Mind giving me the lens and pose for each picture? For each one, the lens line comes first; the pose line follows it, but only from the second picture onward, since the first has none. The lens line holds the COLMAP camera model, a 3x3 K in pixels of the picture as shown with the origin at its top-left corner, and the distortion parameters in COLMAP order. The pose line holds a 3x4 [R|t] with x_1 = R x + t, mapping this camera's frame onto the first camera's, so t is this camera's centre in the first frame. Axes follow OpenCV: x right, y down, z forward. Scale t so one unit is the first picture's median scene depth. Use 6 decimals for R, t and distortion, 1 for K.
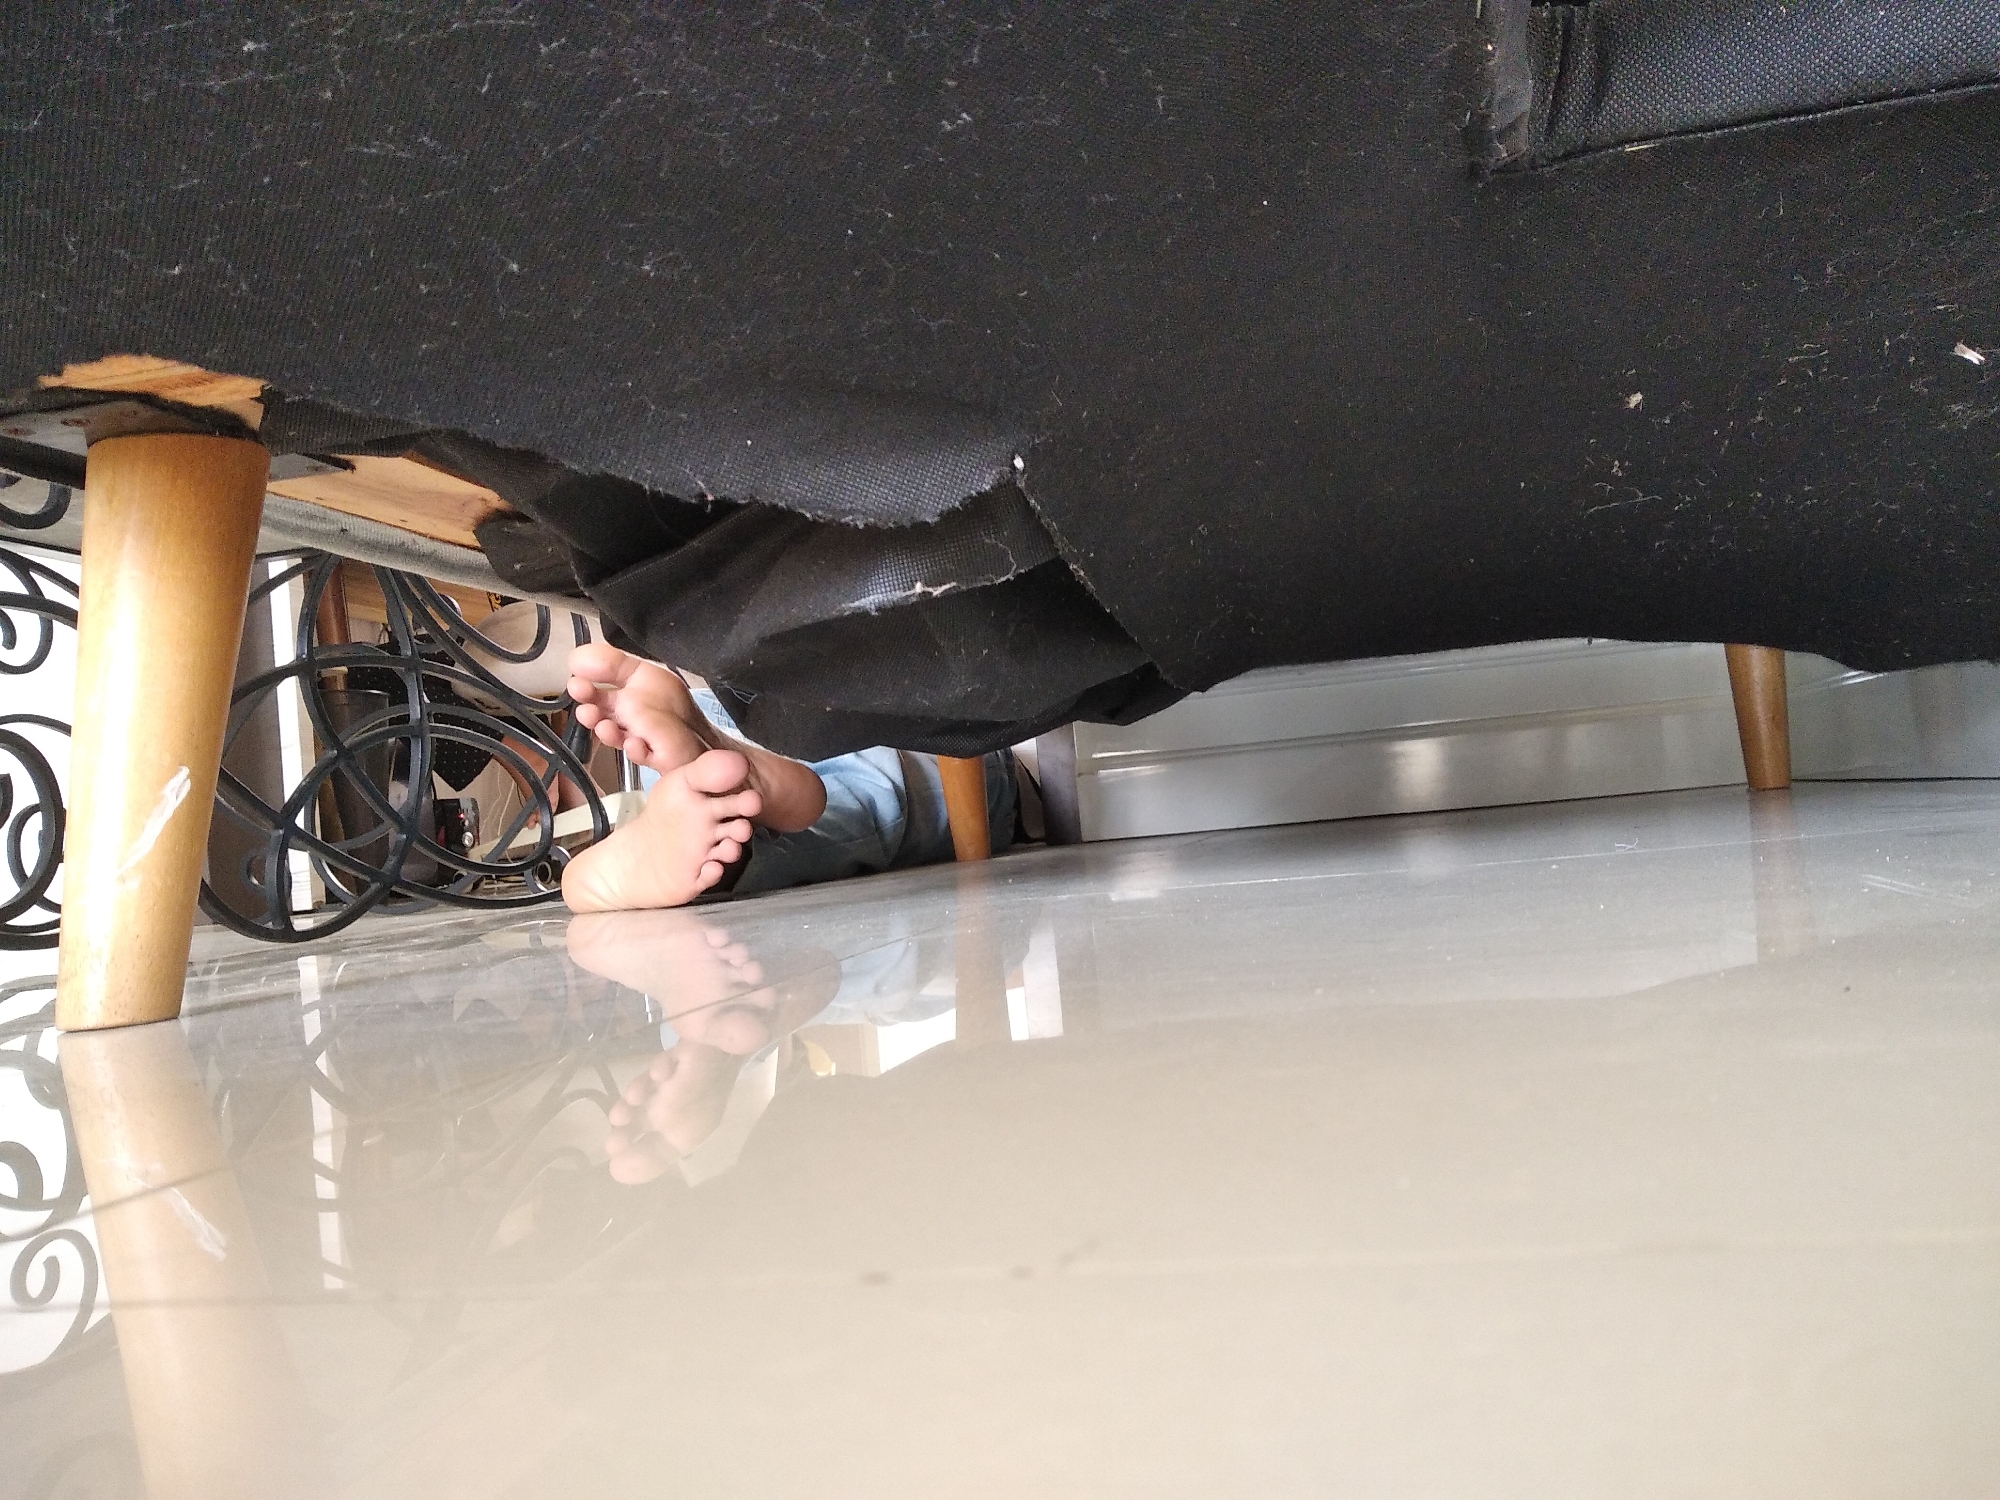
lens RADIAL K [[1731.1, 0, 998.2], [0, 1731.1, 749.8], [0, 0, 1]] dist [0.024125, 0.011166]
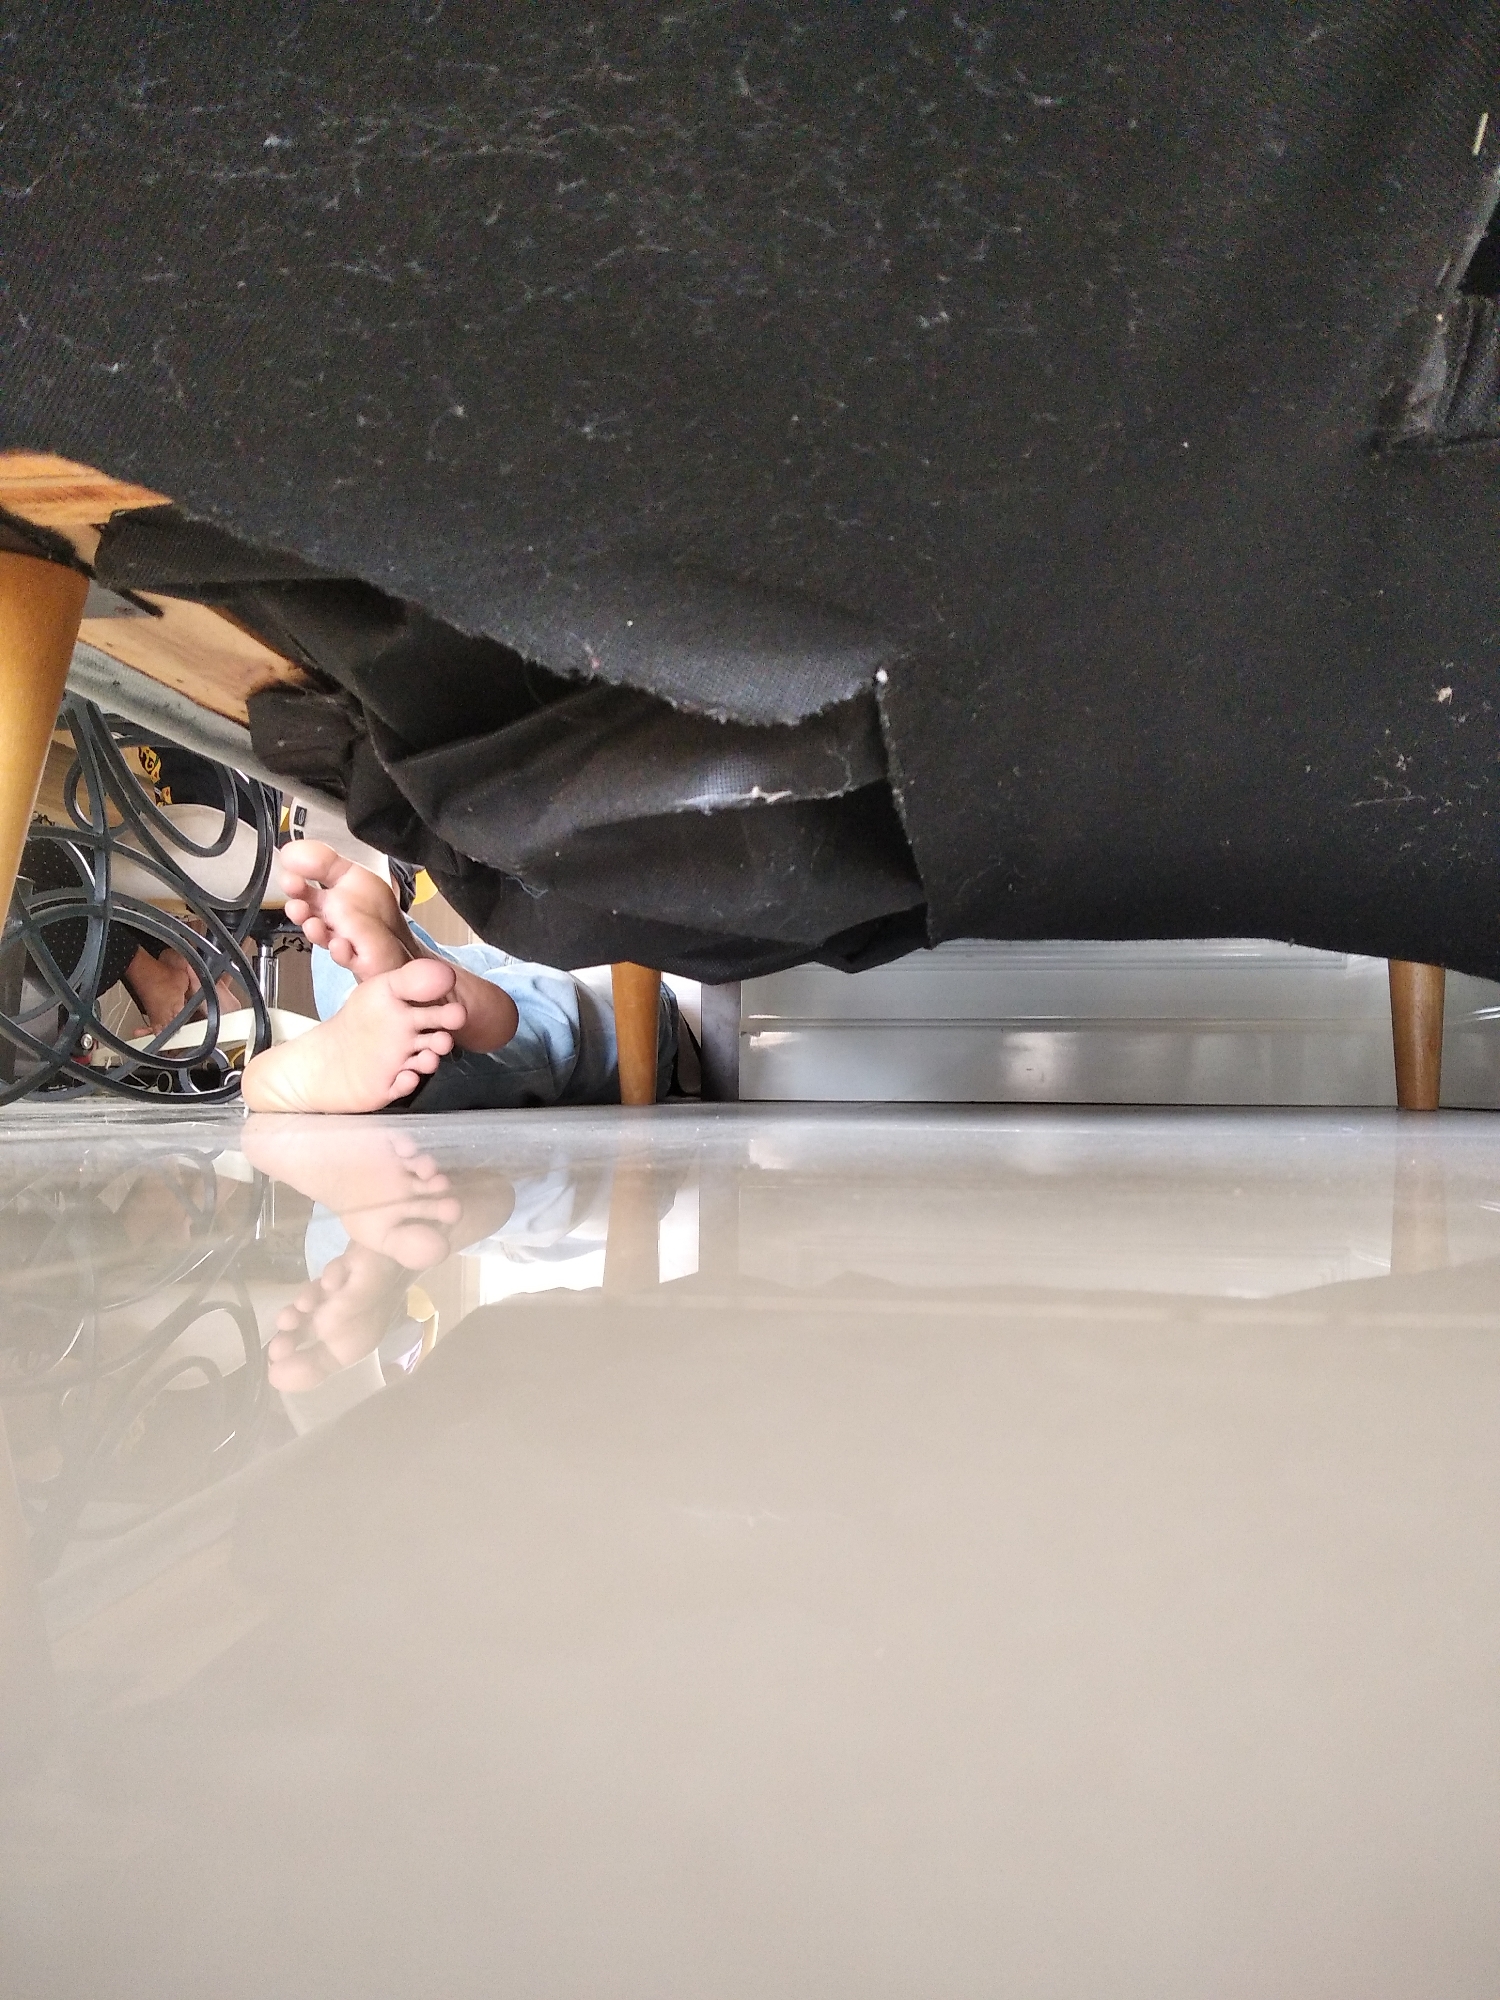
lens RADIAL K [[1731.1, 0, 738.9], [0, 1731.1, 999.5], [0, 0, 1]] dist [0.024125, 0.011166]
pose [[0.991224, 0.103028, 0.082823, -0.110550], [-0.101733, 0.994616, -0.019709, 0.041146], [-0.084408, 0.011111, 0.996369, -0.001516]]
